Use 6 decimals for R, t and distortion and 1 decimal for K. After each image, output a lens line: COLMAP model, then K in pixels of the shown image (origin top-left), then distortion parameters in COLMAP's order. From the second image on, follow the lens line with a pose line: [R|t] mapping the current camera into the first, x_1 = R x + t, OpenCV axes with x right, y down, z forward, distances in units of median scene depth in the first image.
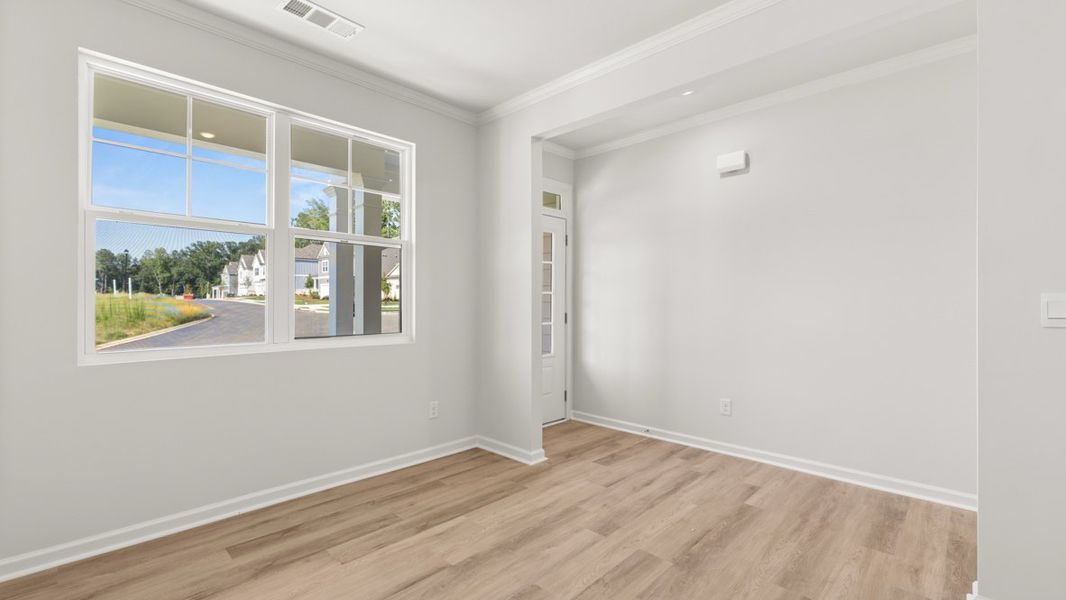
lens RADIAL K [[462.8, 0, 532.5], [0, 462.8, 294.1], [0, 0, 1]] dist [-0.005231, -0.000116]
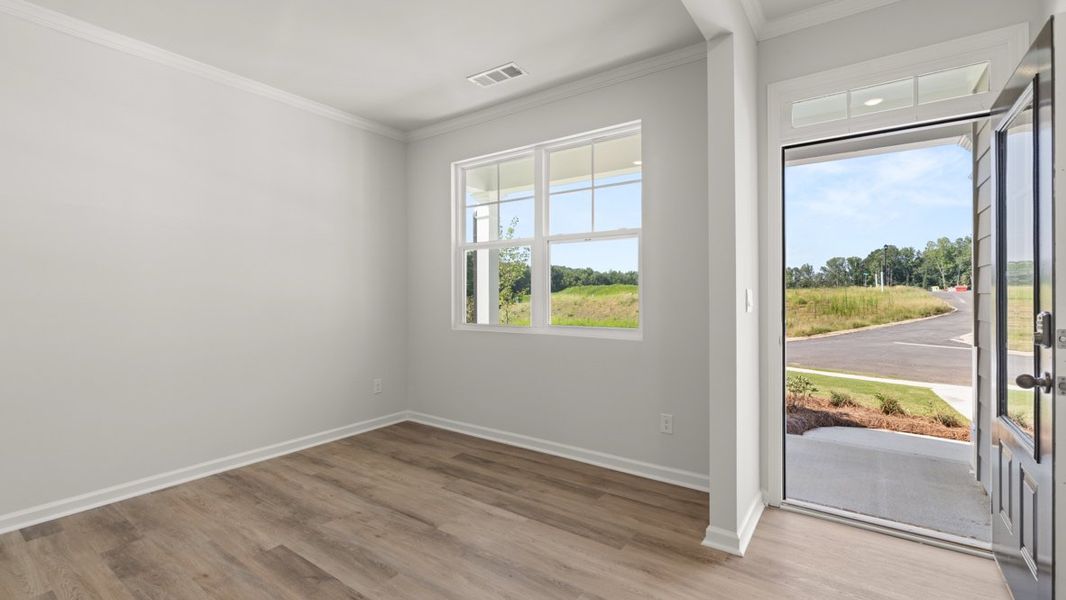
lens RADIAL K [[462.8, 0, 532.5], [0, 462.8, 294.1], [0, 0, 1]] dist [-0.005231, -0.000116]
pose [[0.139614, -0.004819, -0.990194, 0.082909], [0.021338, 0.999771, -0.001857, 0.001463], [0.989976, -0.020869, 0.139685, 0.091111]]
